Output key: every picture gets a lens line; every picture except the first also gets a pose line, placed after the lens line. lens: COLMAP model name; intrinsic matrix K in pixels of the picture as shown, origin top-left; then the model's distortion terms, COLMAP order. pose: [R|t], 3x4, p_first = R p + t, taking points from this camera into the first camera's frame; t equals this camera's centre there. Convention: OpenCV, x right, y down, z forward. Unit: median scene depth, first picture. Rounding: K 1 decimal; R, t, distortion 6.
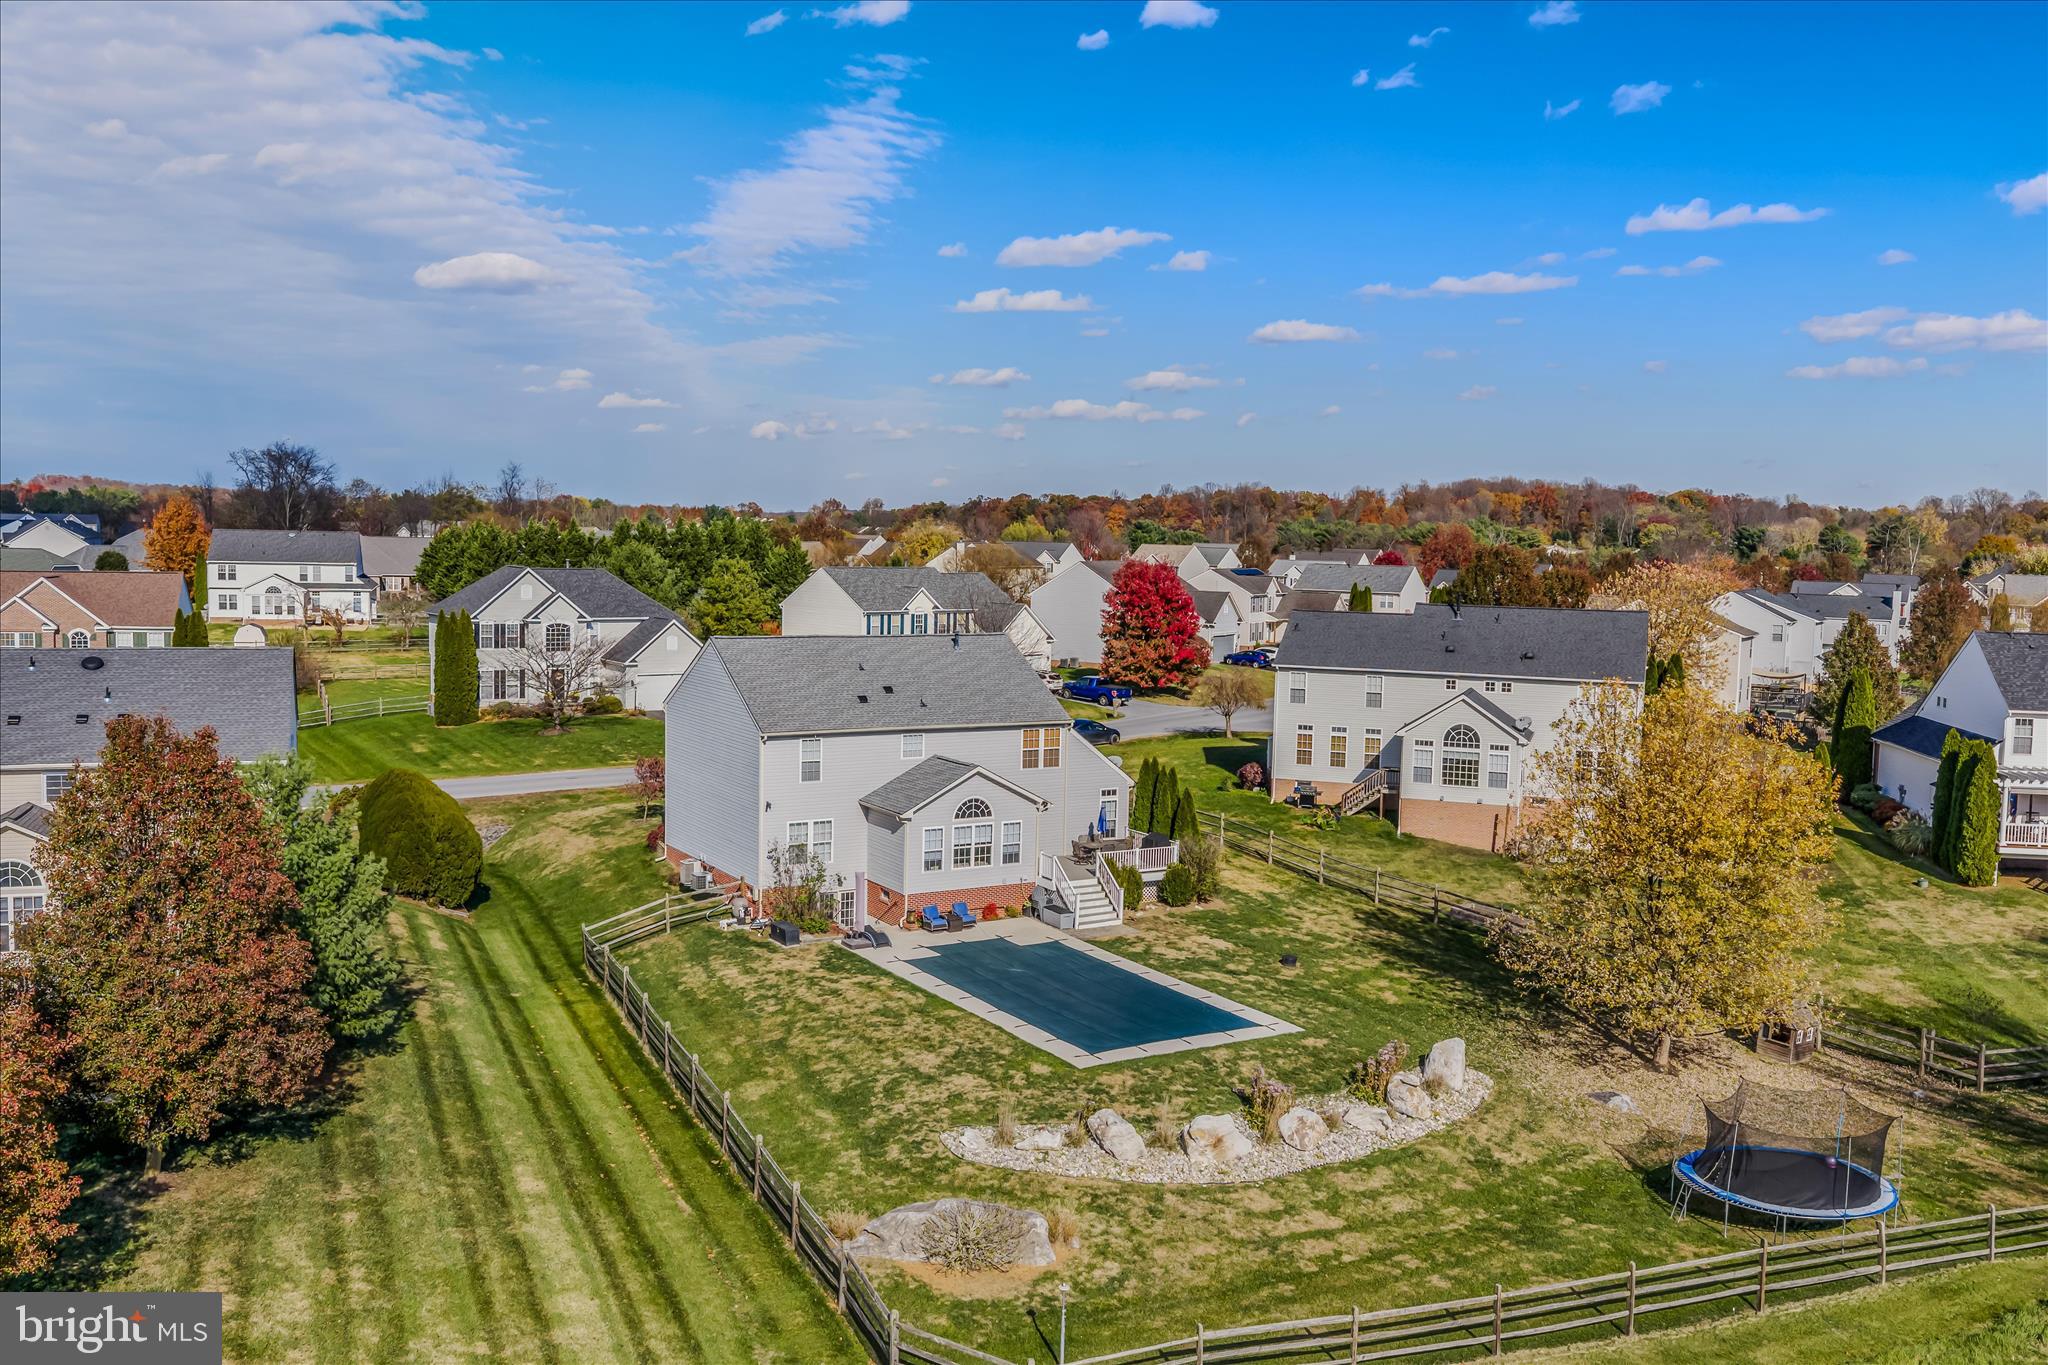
lens RADIAL K [[1776.2, 0, 1030.4], [0, 1776.2, 679.6], [0, 0, 1]] dist [0.008086, -0.005305]
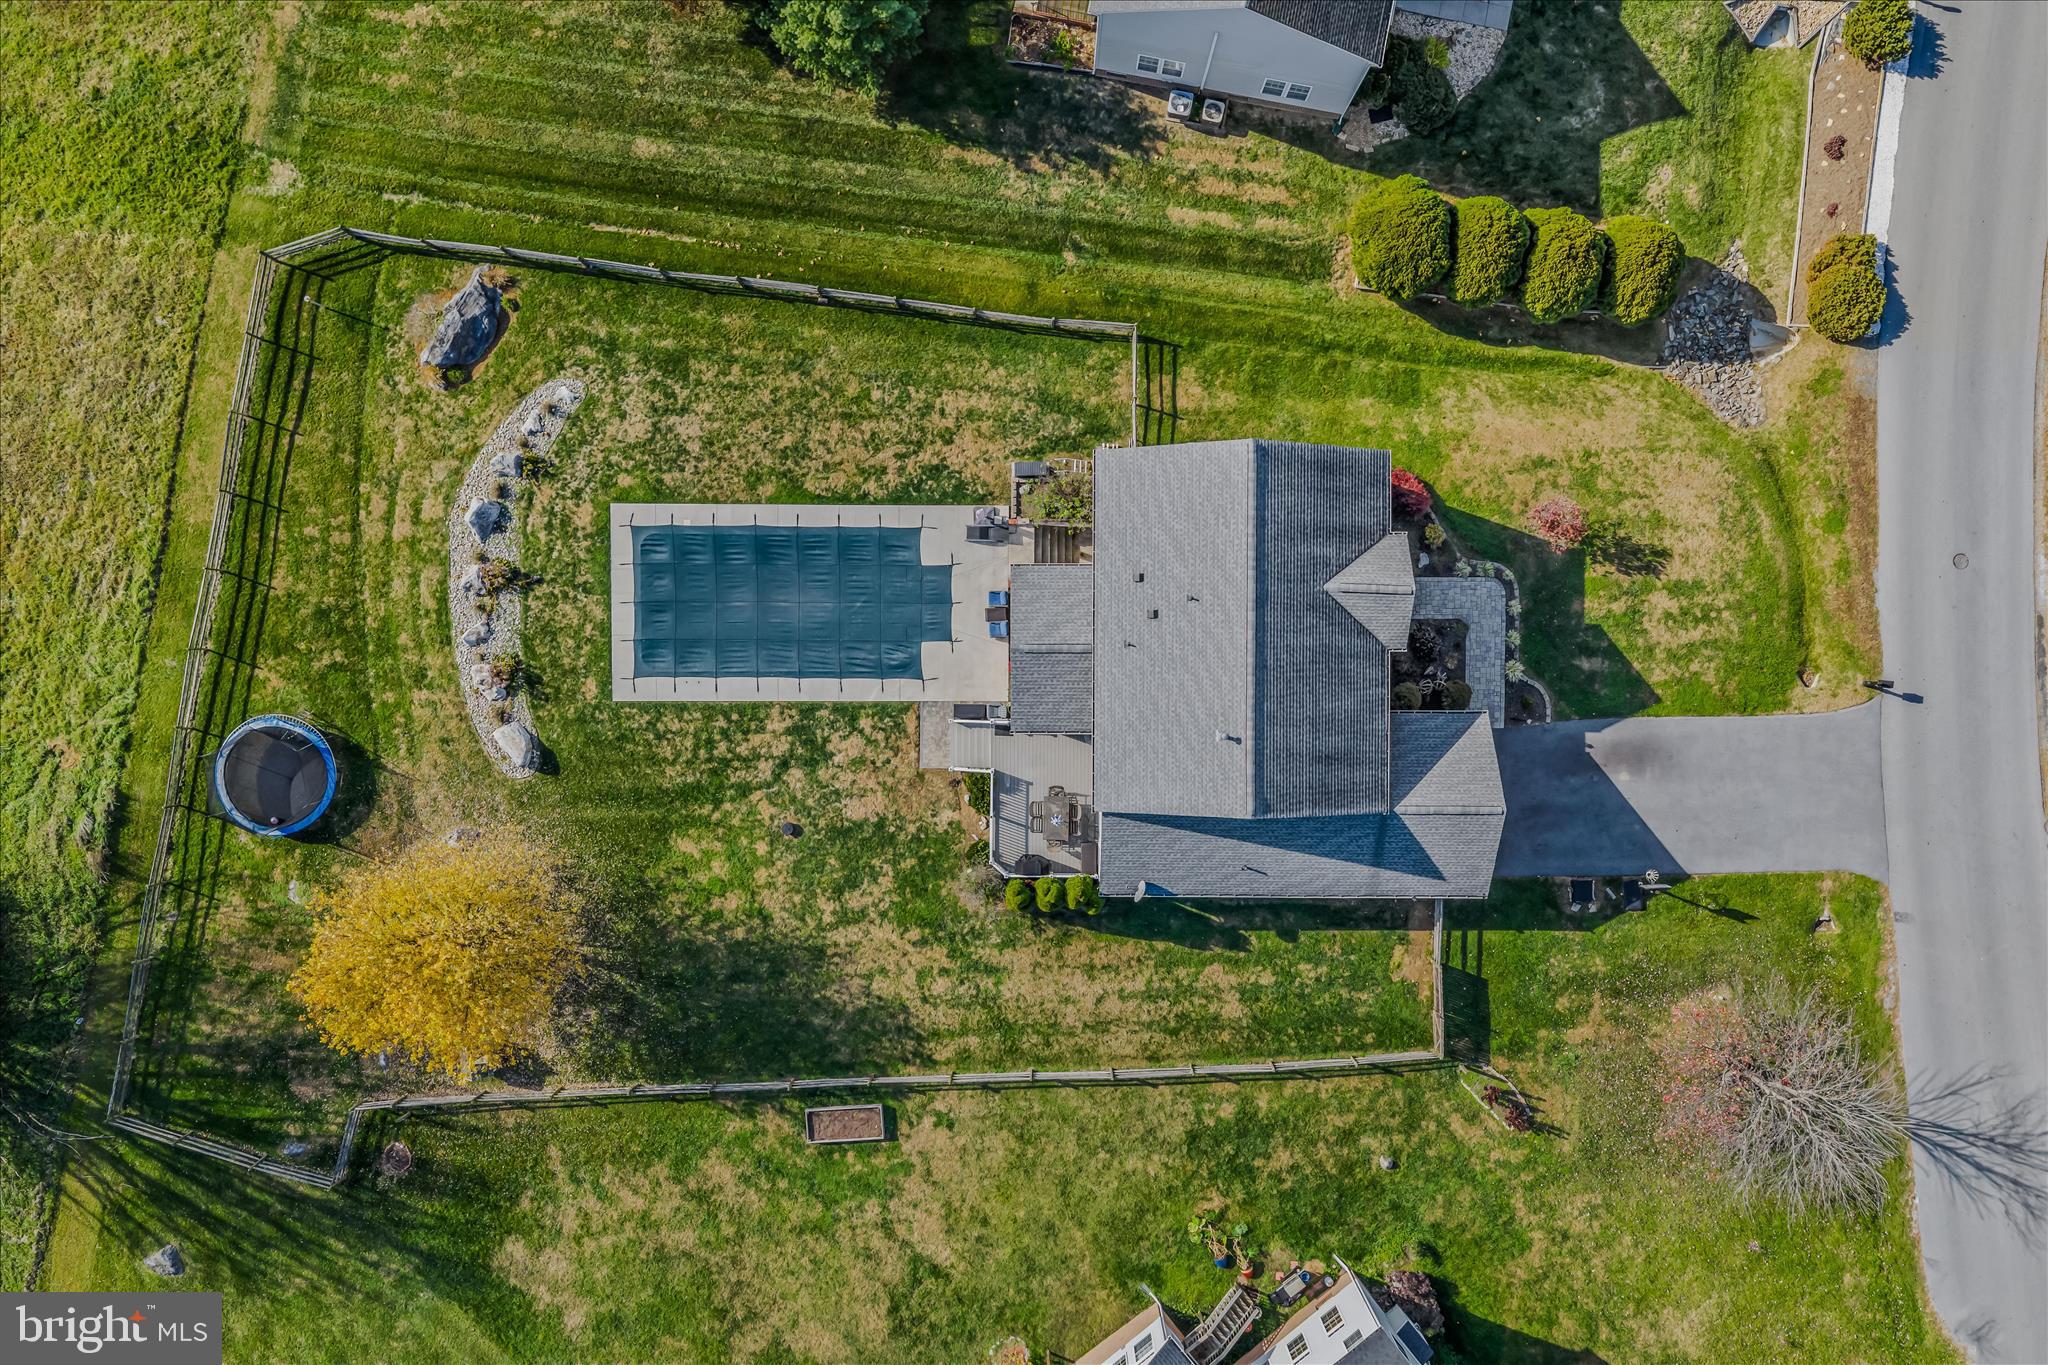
lens RADIAL K [[1705.1, 0, 1032.4], [0, 1705.1, 679.3], [0, 0, 1]] dist [0.012912, -0.018179]
pose [[-0.518598, 0.854944, -0.011274, -0.010253], [-0.083430, -0.037475, 0.995809, -0.982576], [0.850938, 0.517365, 0.090763, 0.989248]]
